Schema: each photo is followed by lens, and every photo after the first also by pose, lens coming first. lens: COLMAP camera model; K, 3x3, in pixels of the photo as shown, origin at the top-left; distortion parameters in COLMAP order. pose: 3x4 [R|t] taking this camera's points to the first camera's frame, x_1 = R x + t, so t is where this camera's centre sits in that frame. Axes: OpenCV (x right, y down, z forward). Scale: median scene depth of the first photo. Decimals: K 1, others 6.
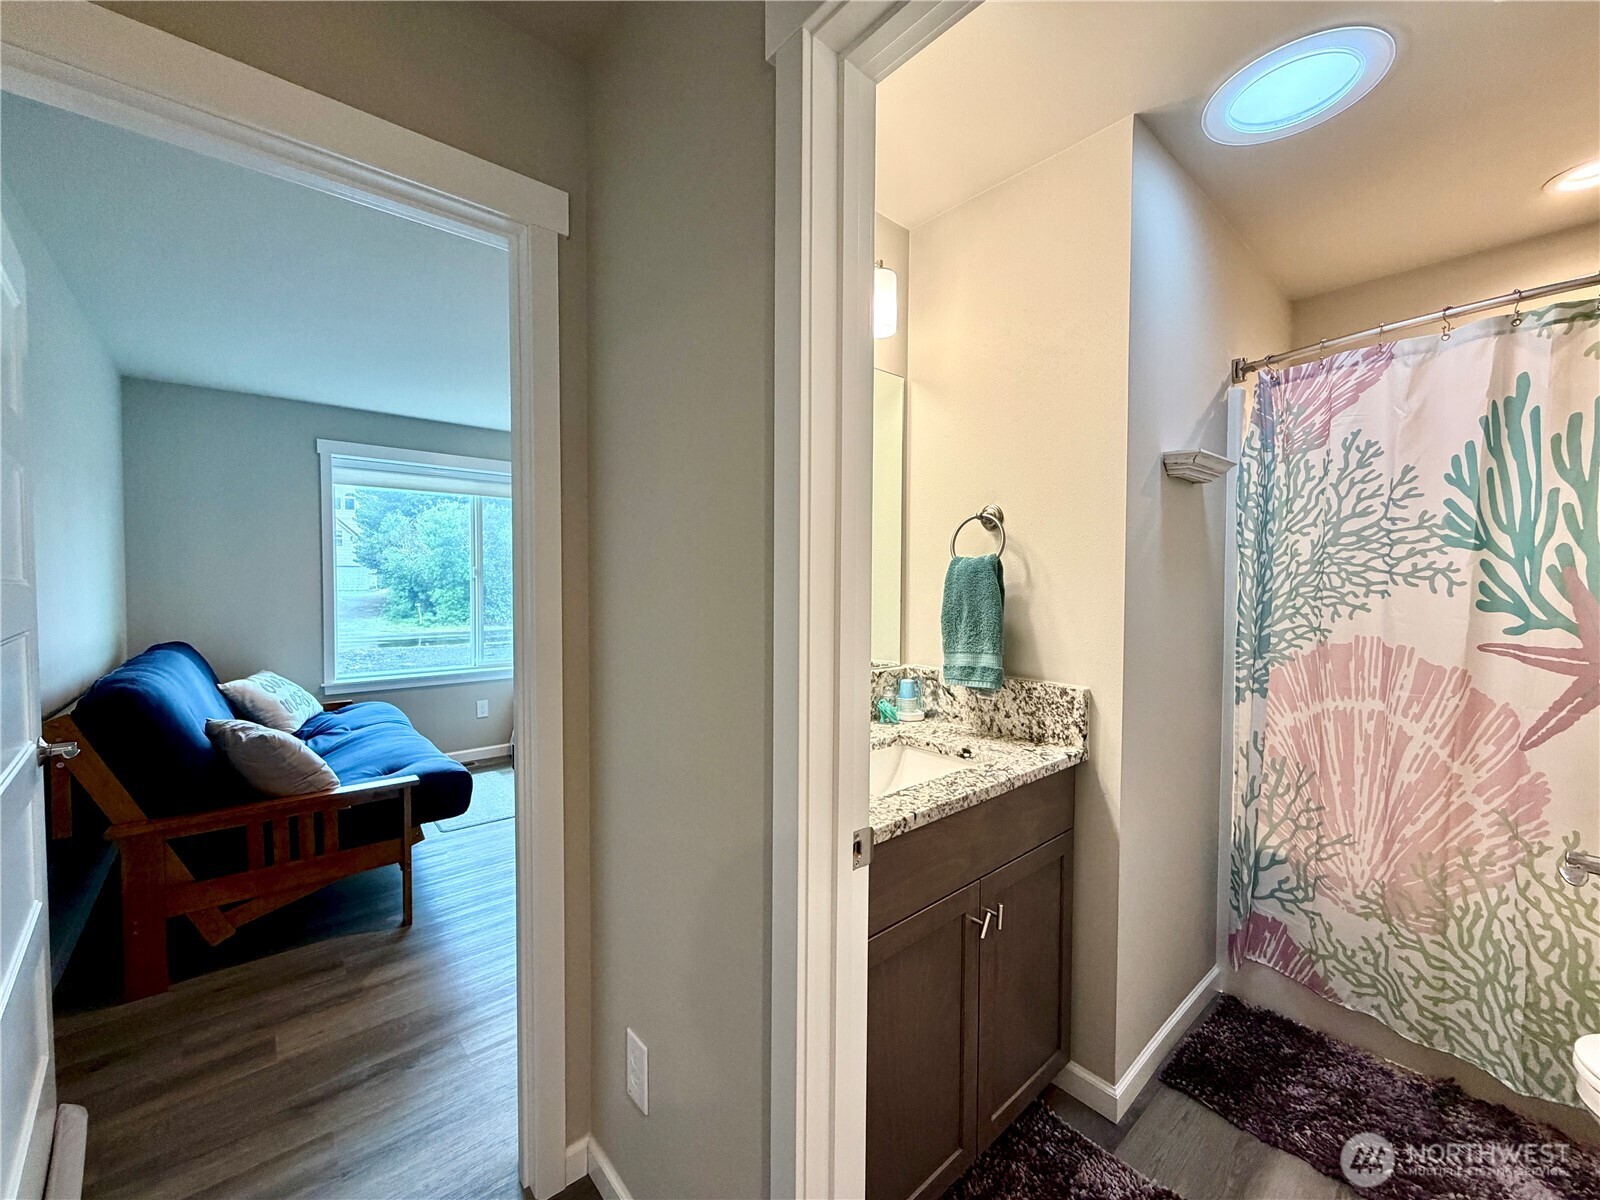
lens RADIAL K [[637.0, 0, 797.6], [0, 637.0, 599.2], [0, 0, 1]] dist [-0.001741, 0.000271]
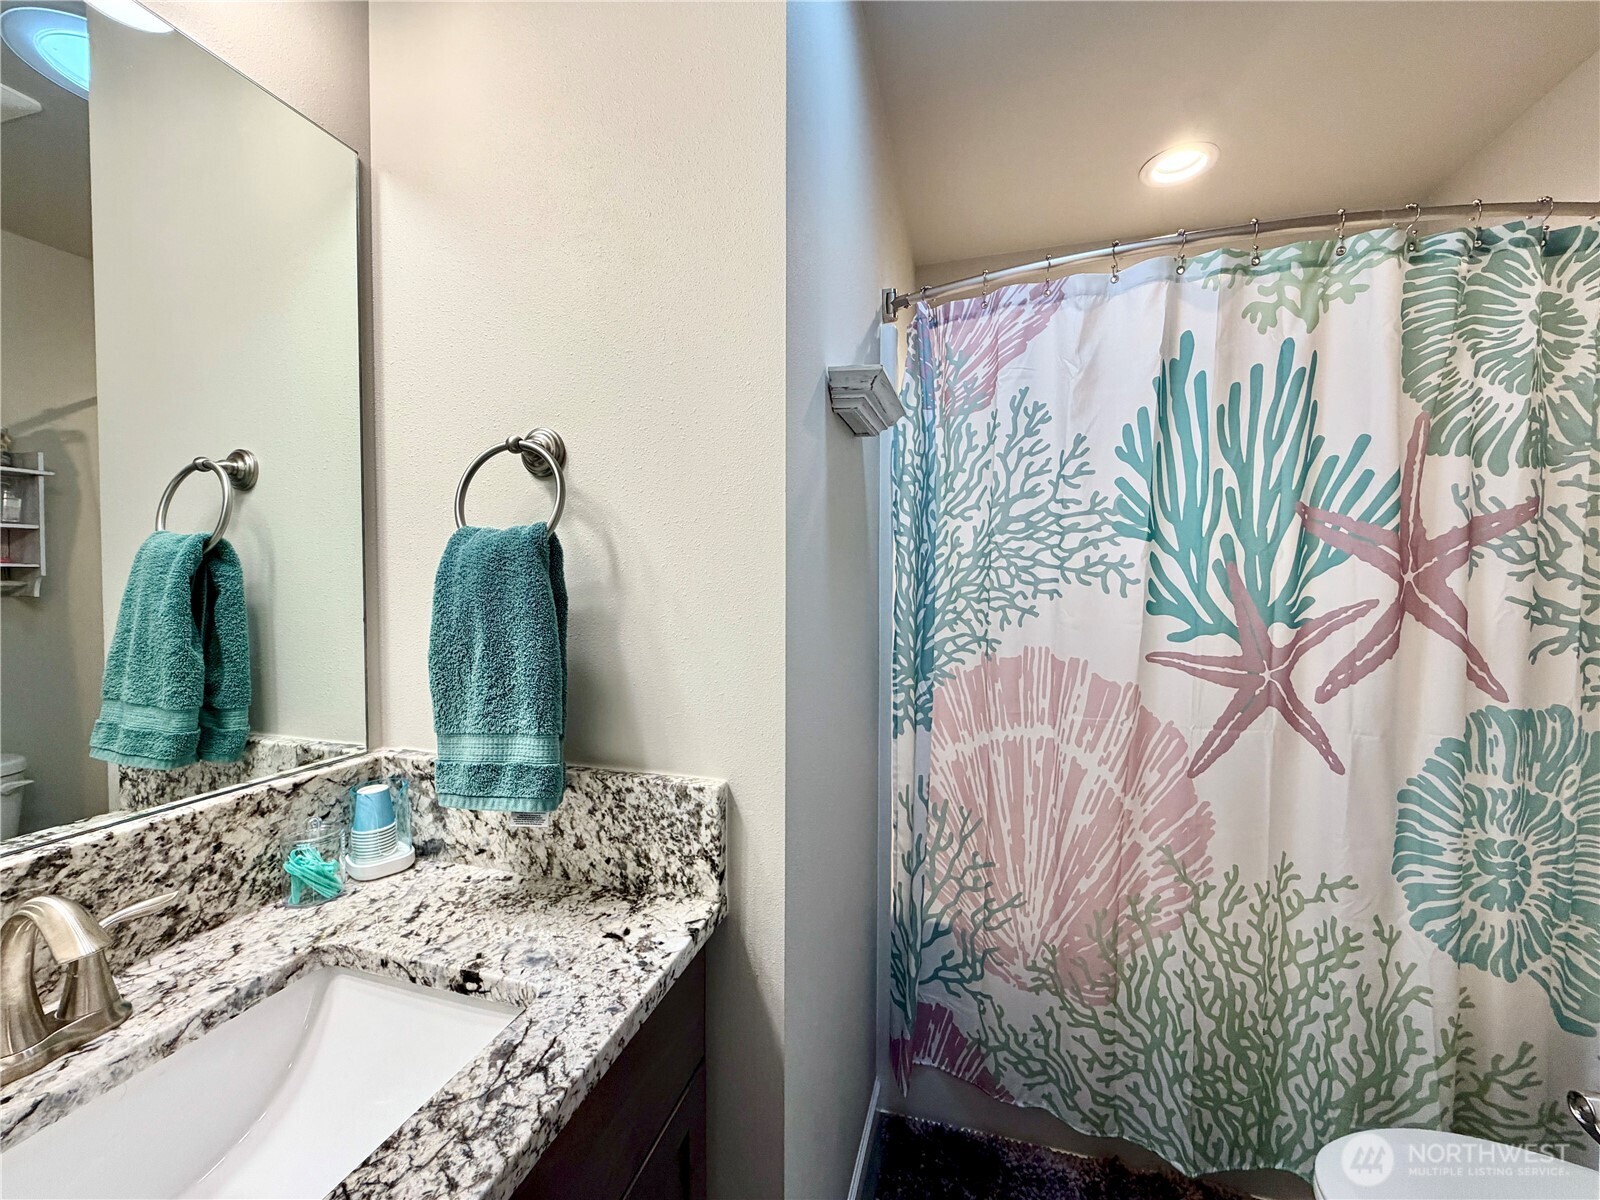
lens RADIAL K [[634.6, 0, 796.3], [0, 634.6, 601.3], [0, 0, 1]] dist [0.000625, 0.000194]
pose [[0.842333, -0.020118, 0.538582, 0.210139], [0.015501, 0.999794, 0.013103, -0.014761], [-0.538734, -0.002689, 0.842471, 0.489786]]
